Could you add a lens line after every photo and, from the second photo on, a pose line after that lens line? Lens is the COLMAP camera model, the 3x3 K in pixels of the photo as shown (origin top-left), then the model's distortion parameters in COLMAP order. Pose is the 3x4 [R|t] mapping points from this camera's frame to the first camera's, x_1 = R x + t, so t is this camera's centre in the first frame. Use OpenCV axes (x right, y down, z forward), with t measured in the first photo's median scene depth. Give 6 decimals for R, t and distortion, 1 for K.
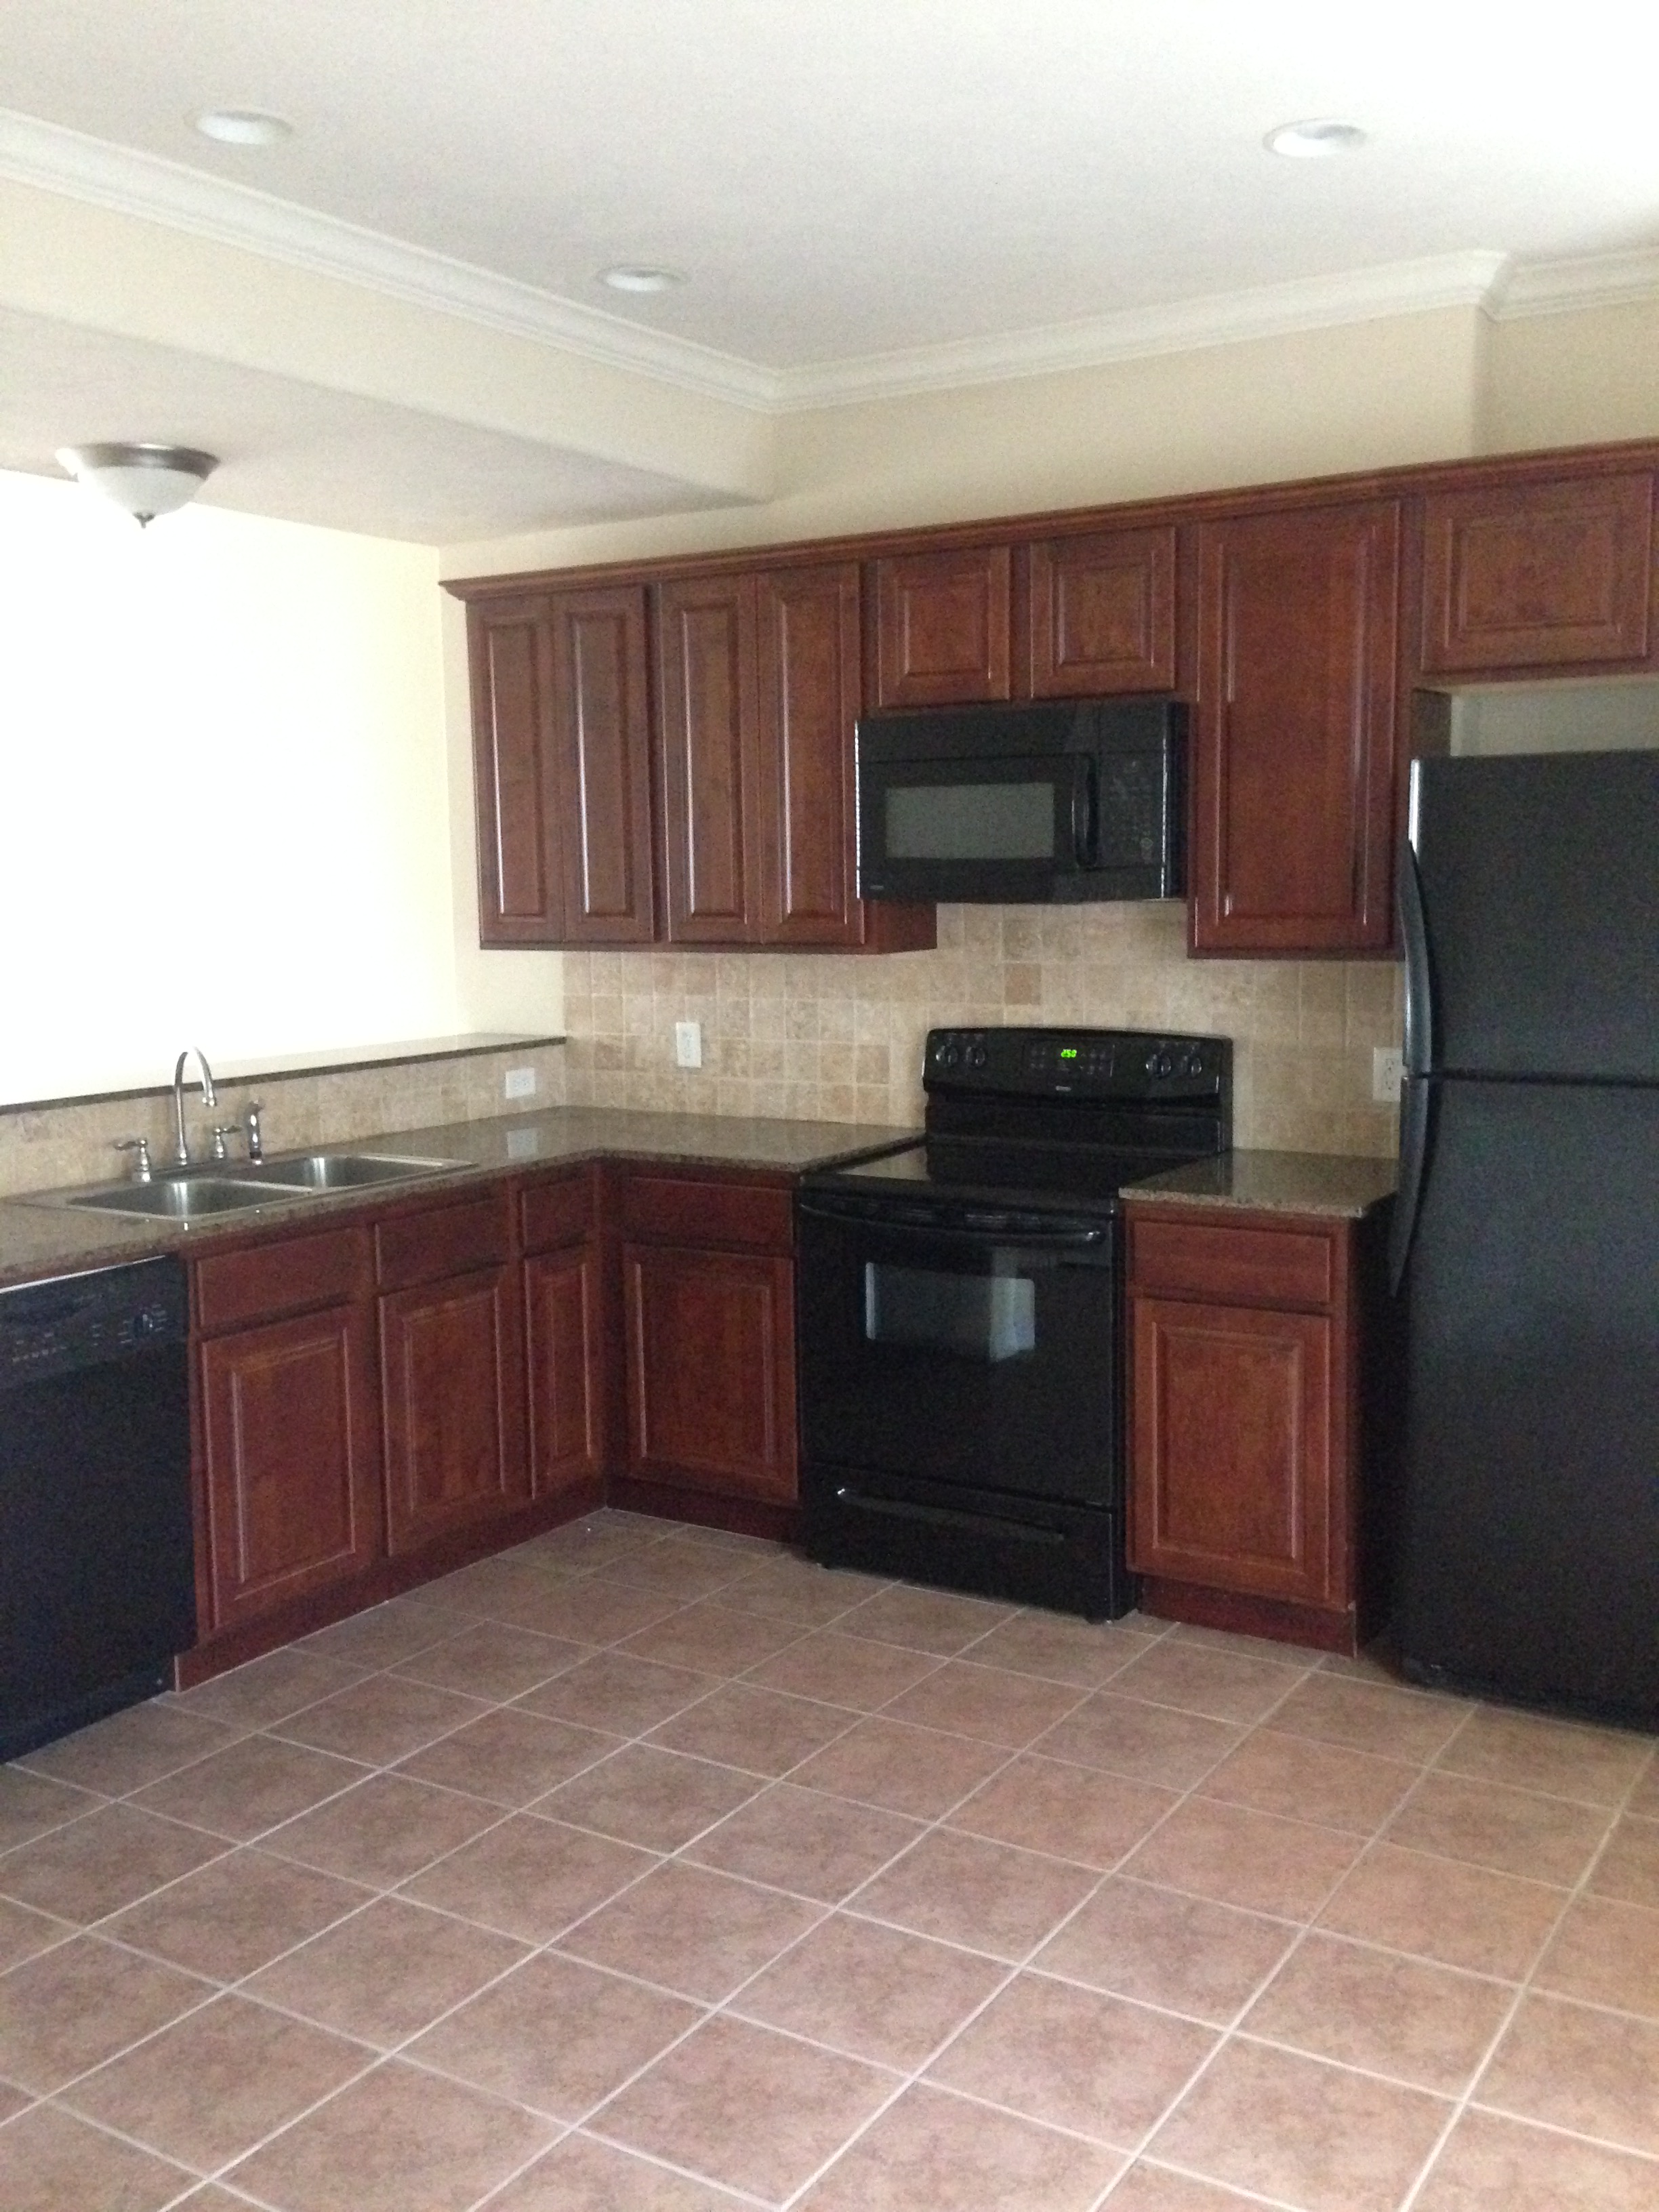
lens RADIAL K [[2060.4, 0, 829.5], [0, 2060.4, 1106.0], [0, 0, 1]] dist [0.104399, -0.138311]
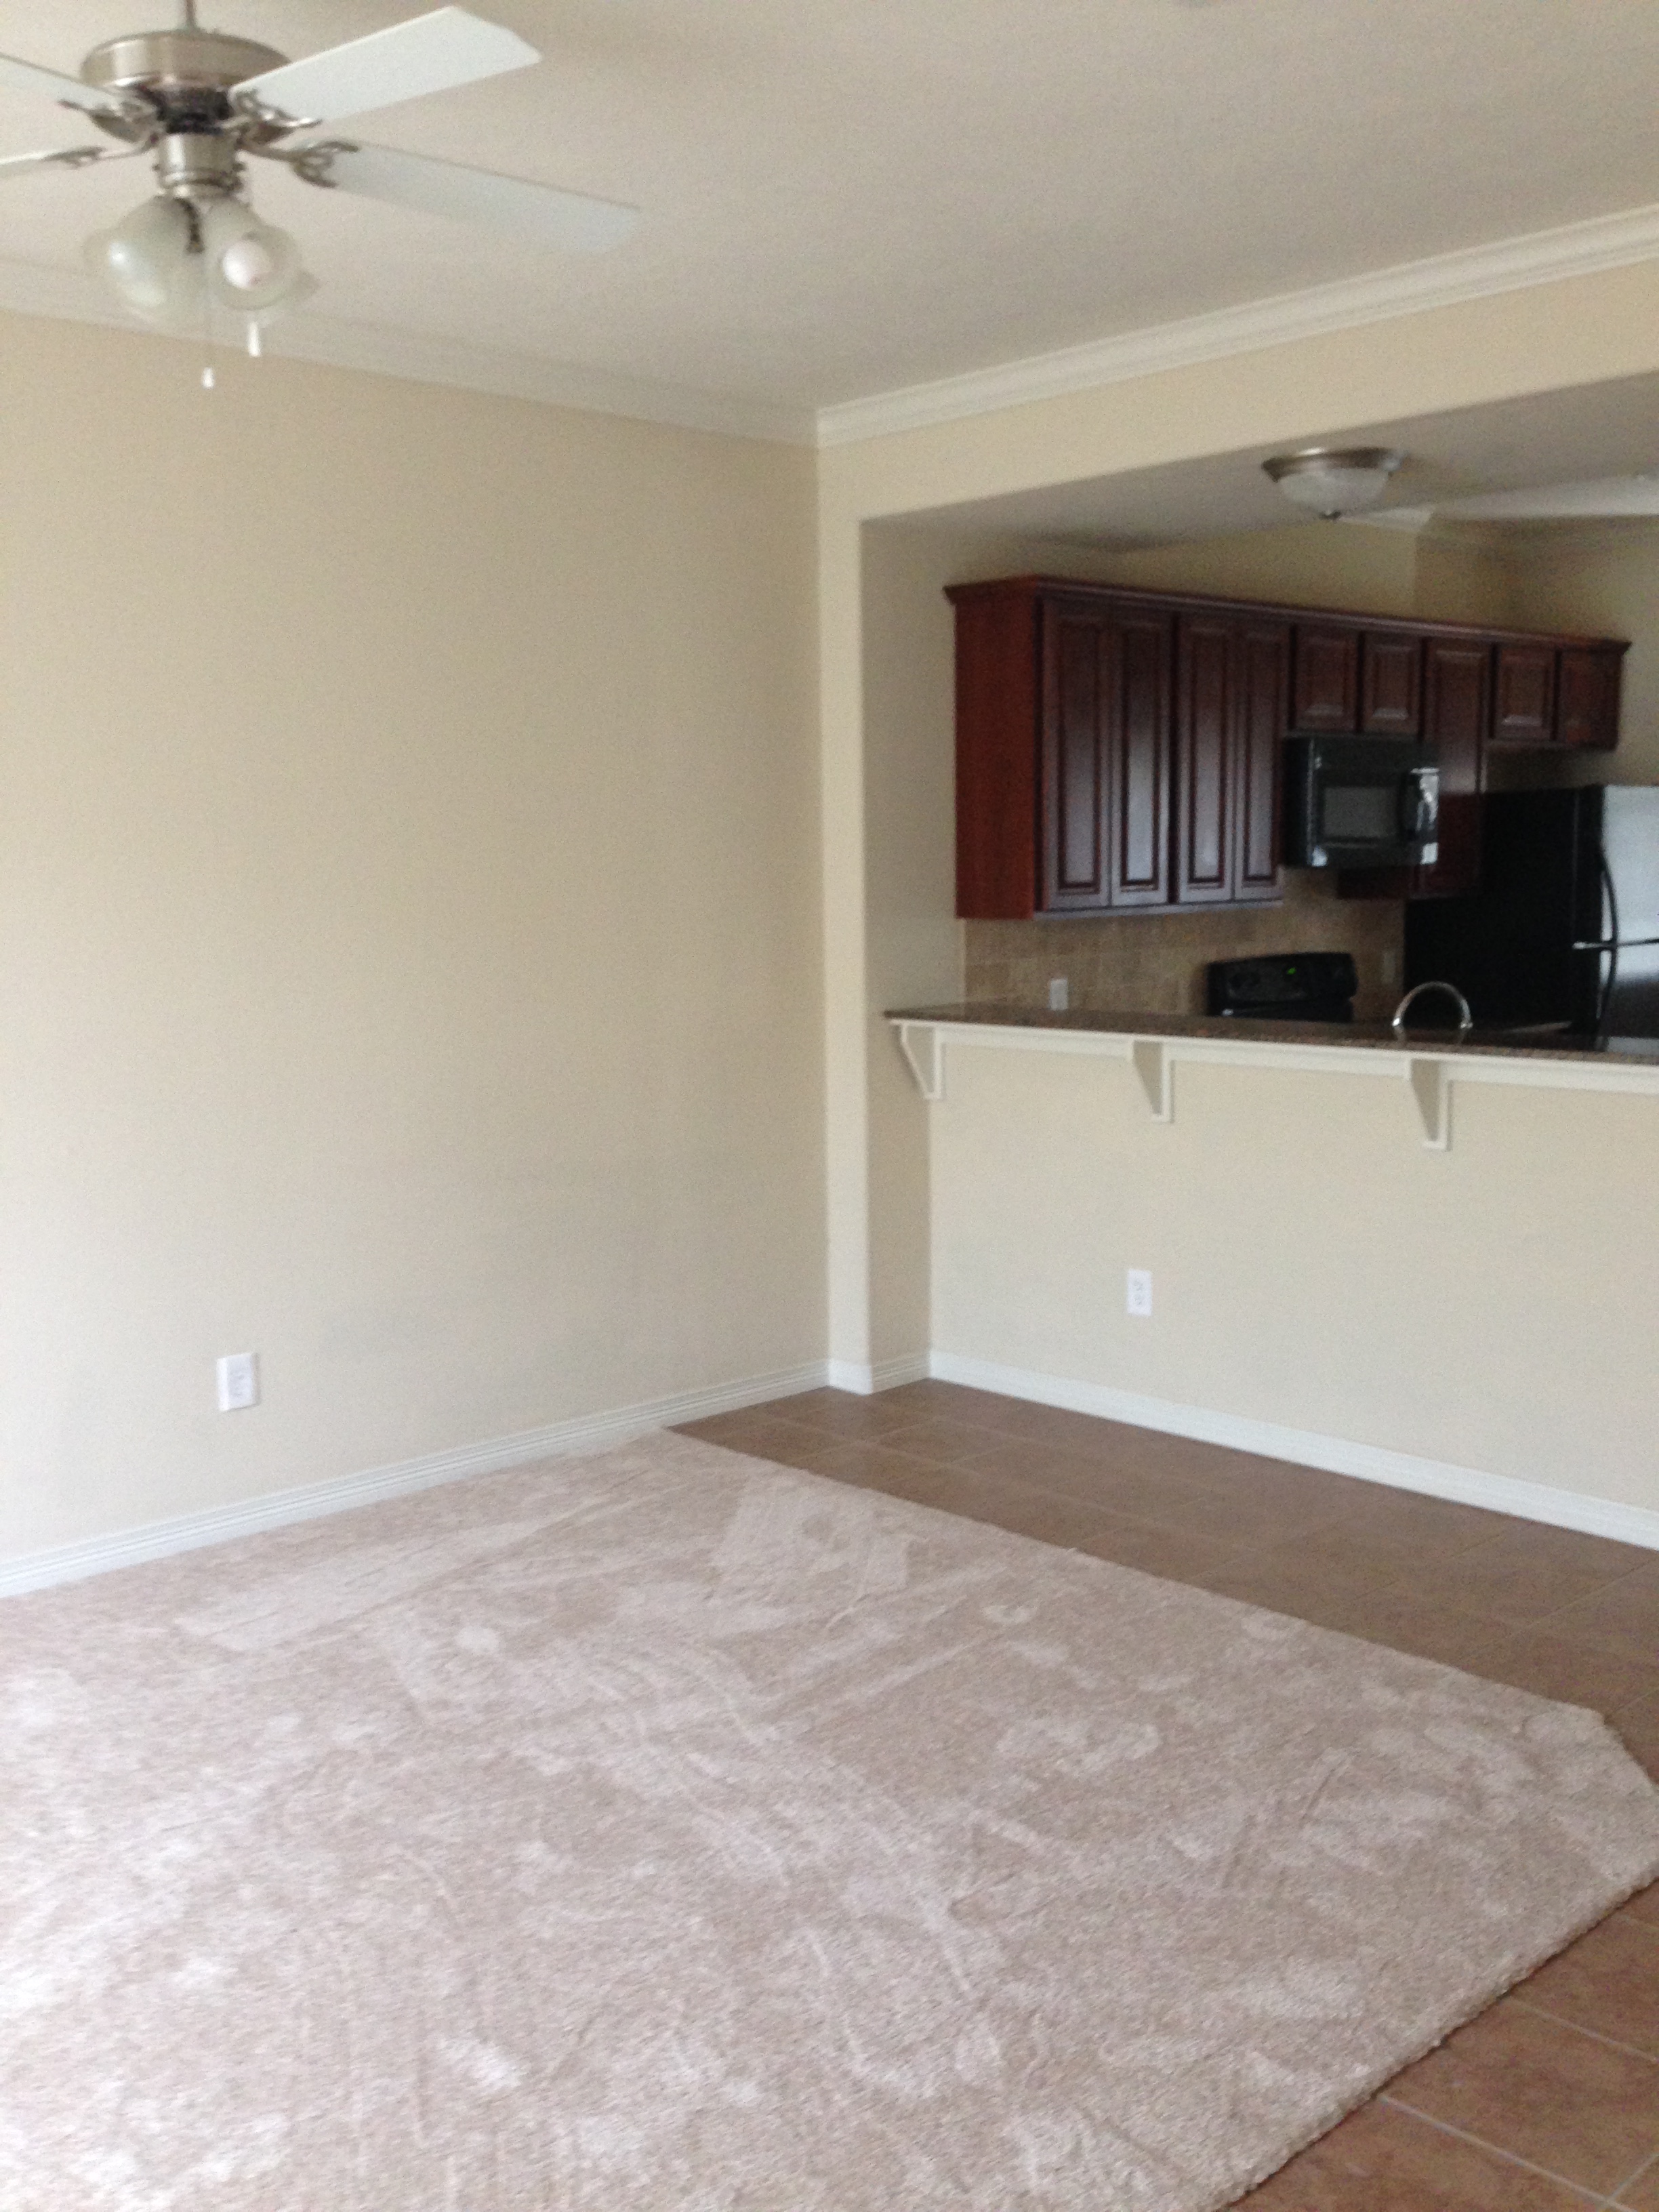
lens RADIAL K [[2060.4, 0, 829.5], [0, 2060.4, 1106.0], [0, 0, 1]] dist [0.104399, -0.138311]
pose [[0.292361, -0.108952, 0.950081, -1.543165], [0.129670, 0.988830, 0.073493, -0.089307], [-0.947476, 0.101711, 0.303223, 0.937328]]
